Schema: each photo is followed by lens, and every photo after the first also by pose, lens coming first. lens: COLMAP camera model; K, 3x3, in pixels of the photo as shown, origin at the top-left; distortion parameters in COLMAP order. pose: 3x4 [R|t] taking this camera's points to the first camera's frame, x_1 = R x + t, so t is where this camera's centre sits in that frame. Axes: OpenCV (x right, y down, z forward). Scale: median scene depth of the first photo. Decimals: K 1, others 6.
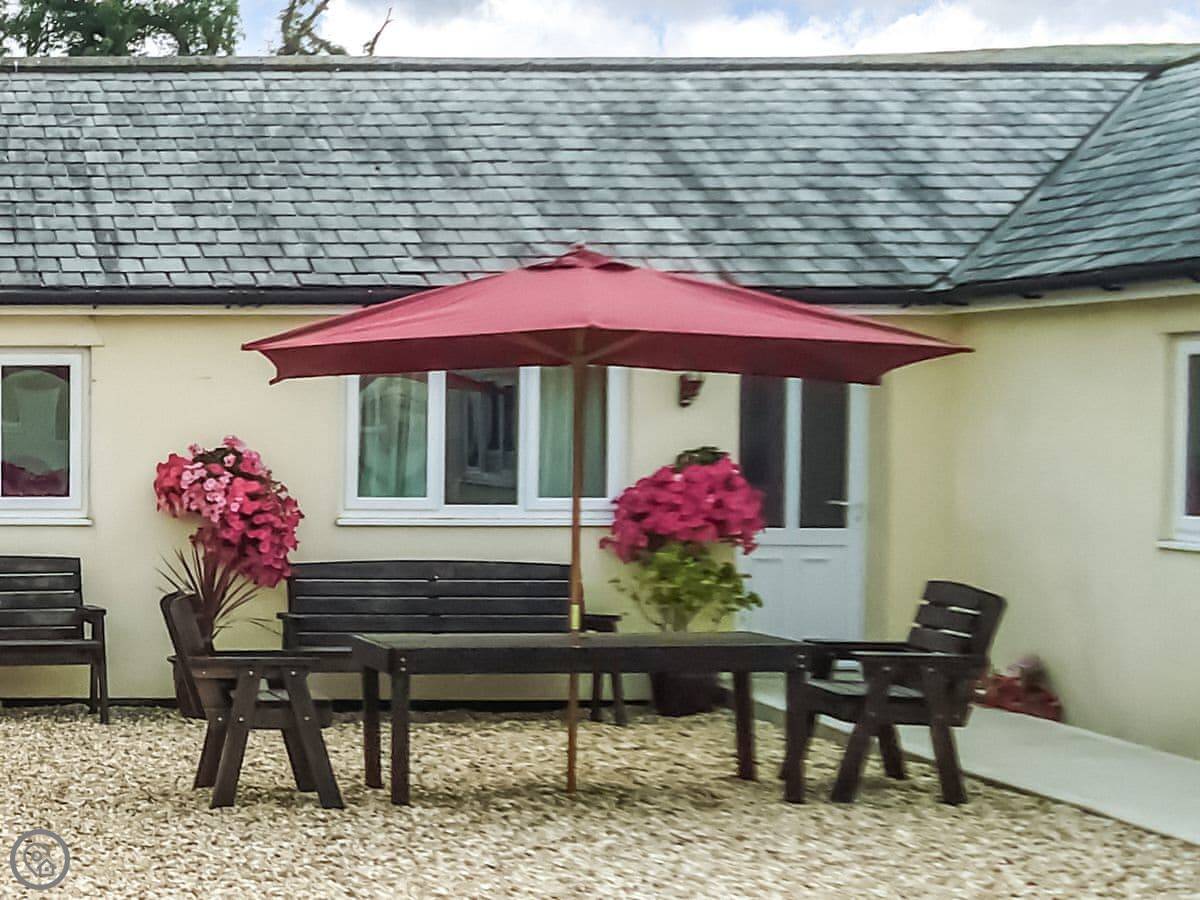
lens RADIAL K [[1097.0, 0, 600.0], [0, 1097.0, 450.0], [0, 0, 1]] dist [-0.000073, -0.209296]
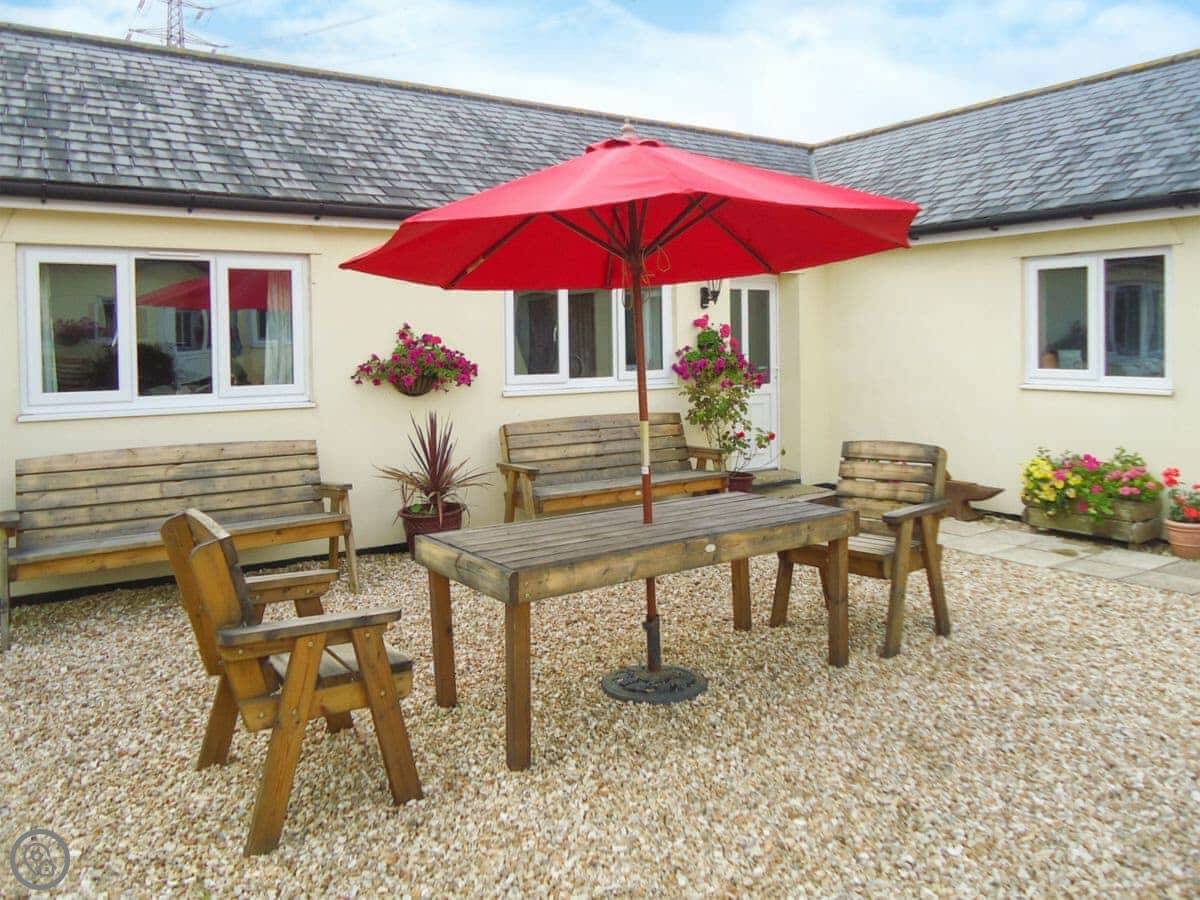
lens RADIAL K [[928.1, 0, 600.0], [0, 928.1, 450.0], [0, 0, 1]] dist [-0.003407, -0.000547]
pose [[0.825855, -0.083750, 0.557629, -0.778739], [0.017104, 0.992174, 0.123684, -0.005607], [-0.563624, -0.092608, 0.820824, -0.001368]]
